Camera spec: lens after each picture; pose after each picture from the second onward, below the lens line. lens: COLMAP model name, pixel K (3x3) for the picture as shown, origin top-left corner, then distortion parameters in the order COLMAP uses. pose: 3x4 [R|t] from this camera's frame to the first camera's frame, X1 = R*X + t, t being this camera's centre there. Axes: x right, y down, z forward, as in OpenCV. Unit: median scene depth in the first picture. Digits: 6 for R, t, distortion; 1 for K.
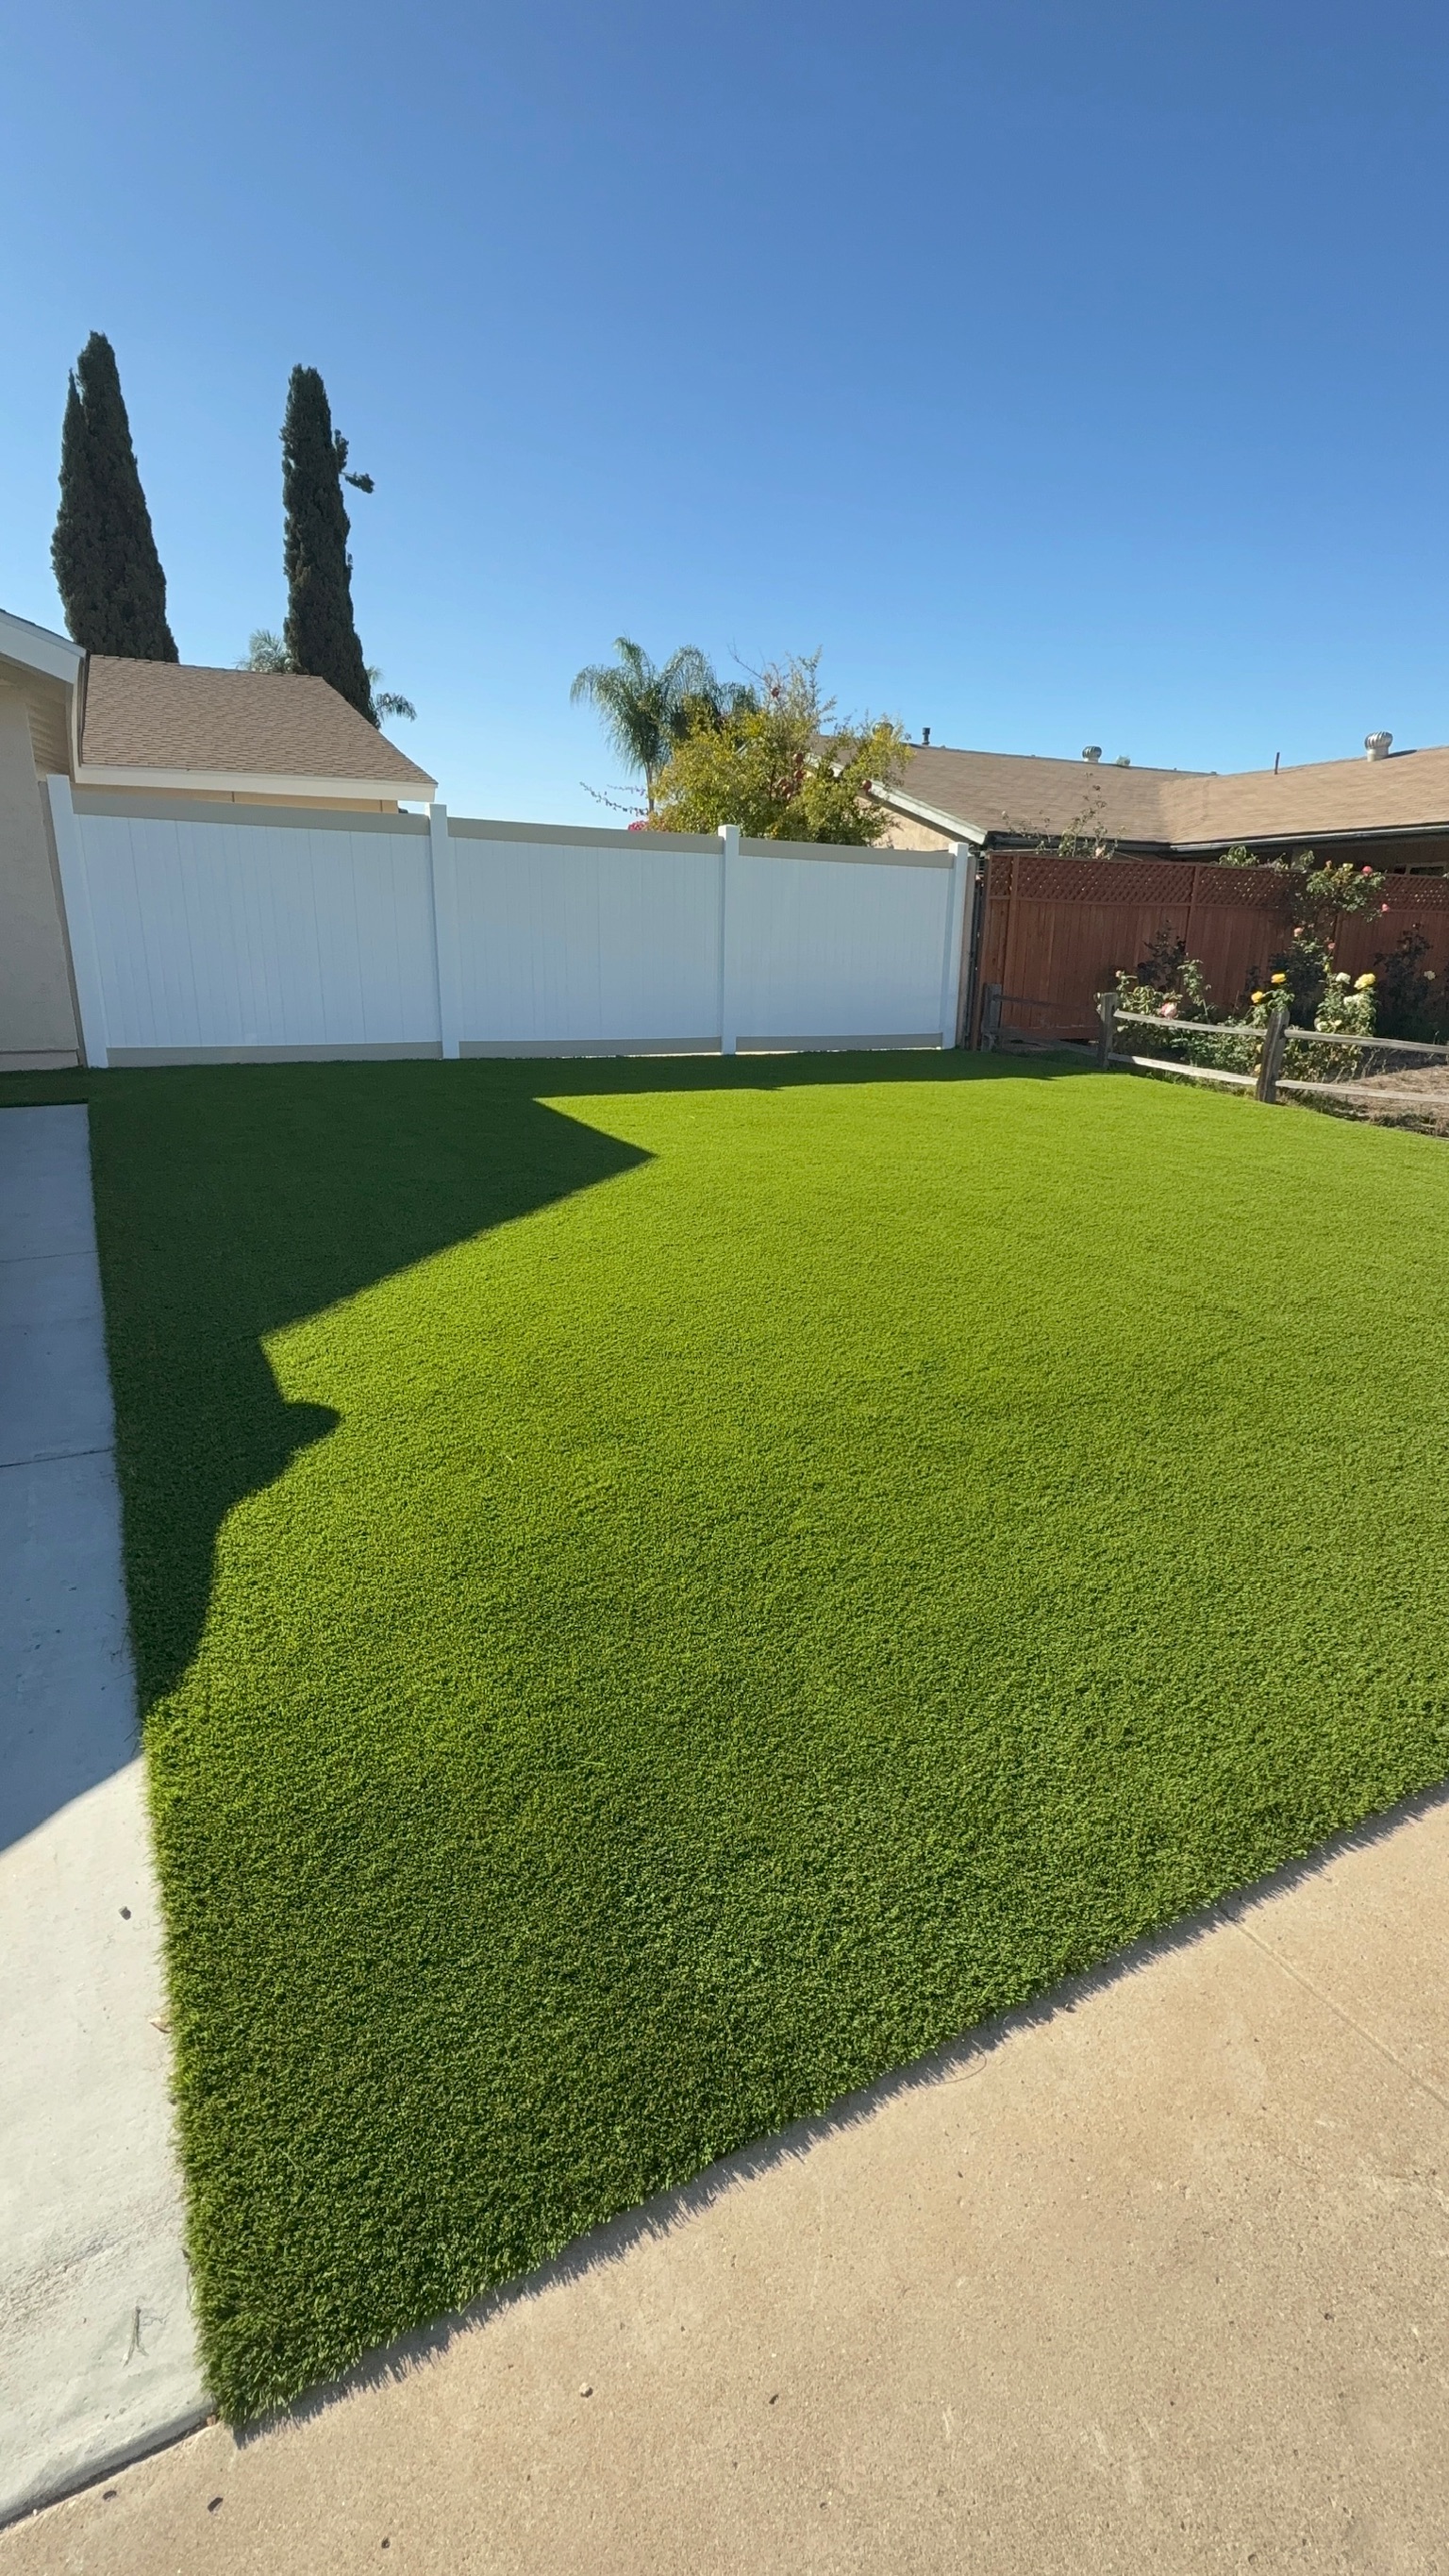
lens RADIAL K [[1179.3, 0, 714.7], [0, 1179.3, 1282.2], [0, 0, 1]] dist [-0.000632, -0.000328]
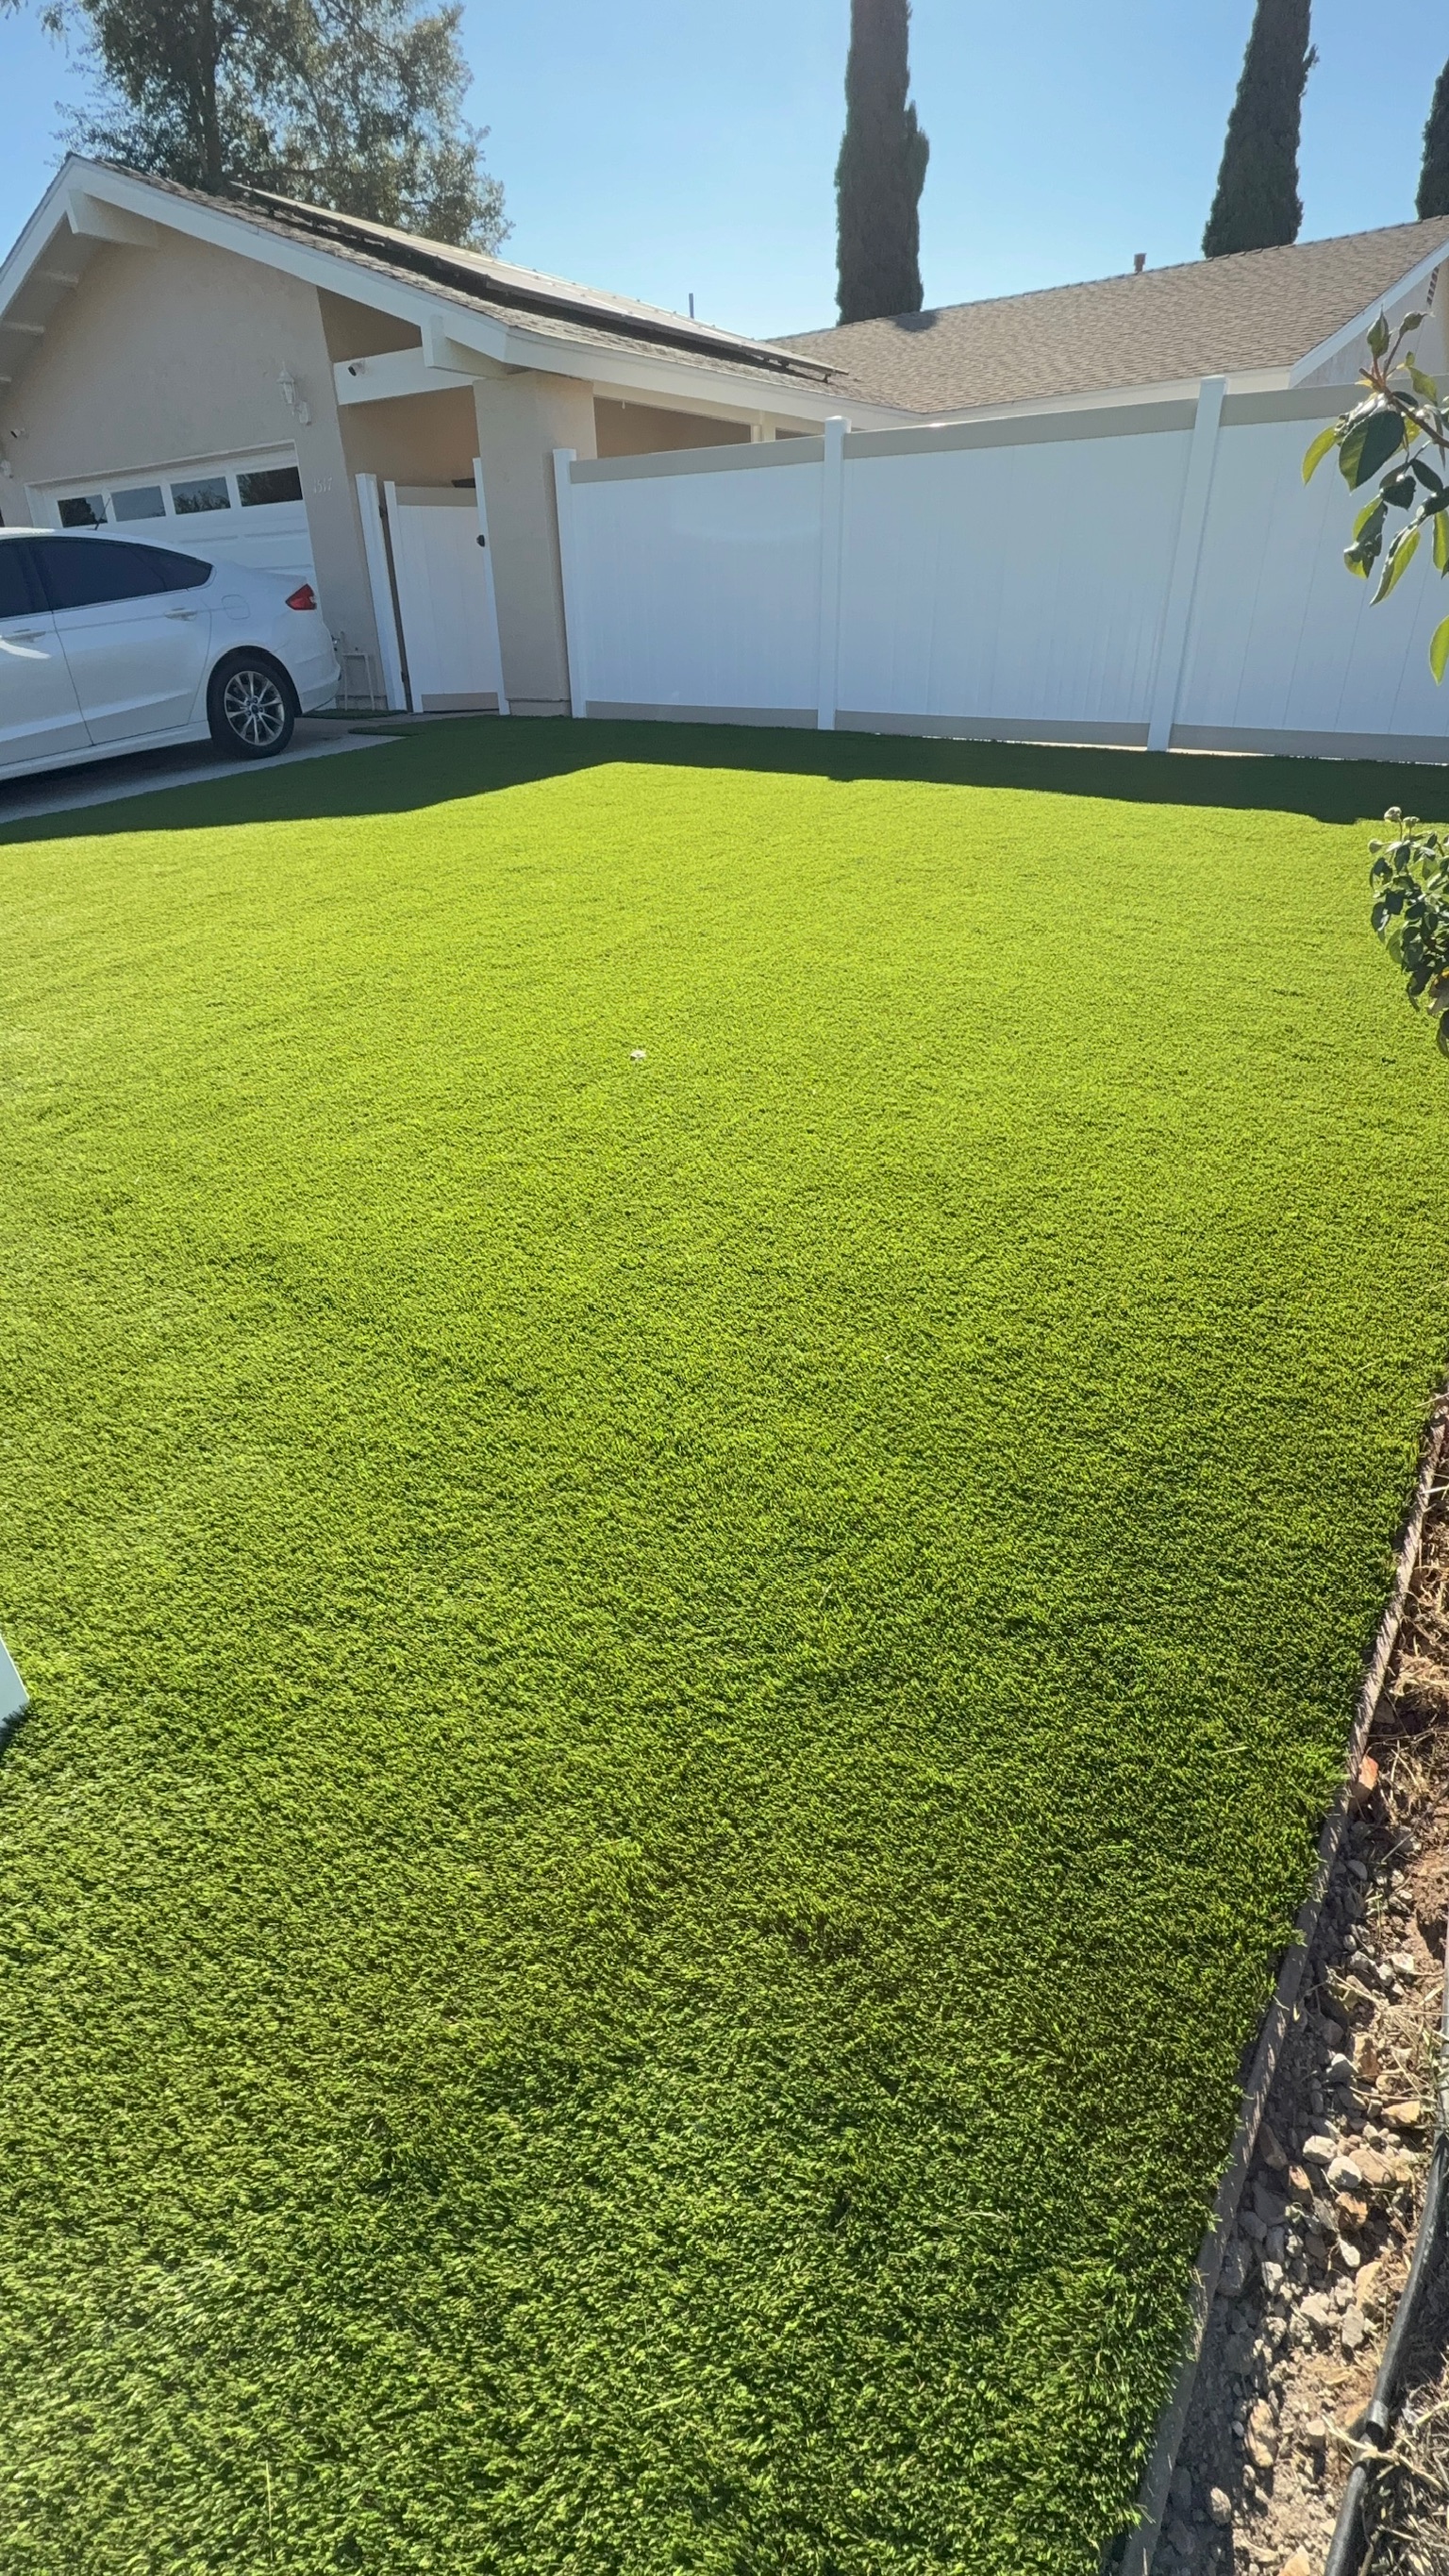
lens RADIAL K [[1179.3, 0, 711.9], [0, 1179.3, 1270.6], [0, 0, 1]] dist [-0.000632, -0.000328]
pose [[0.439608, 0.414887, -0.796626, 0.440669], [-0.230717, 0.909325, 0.346262, -0.068844], [0.868052, 0.031576, 0.495468, 0.316788]]
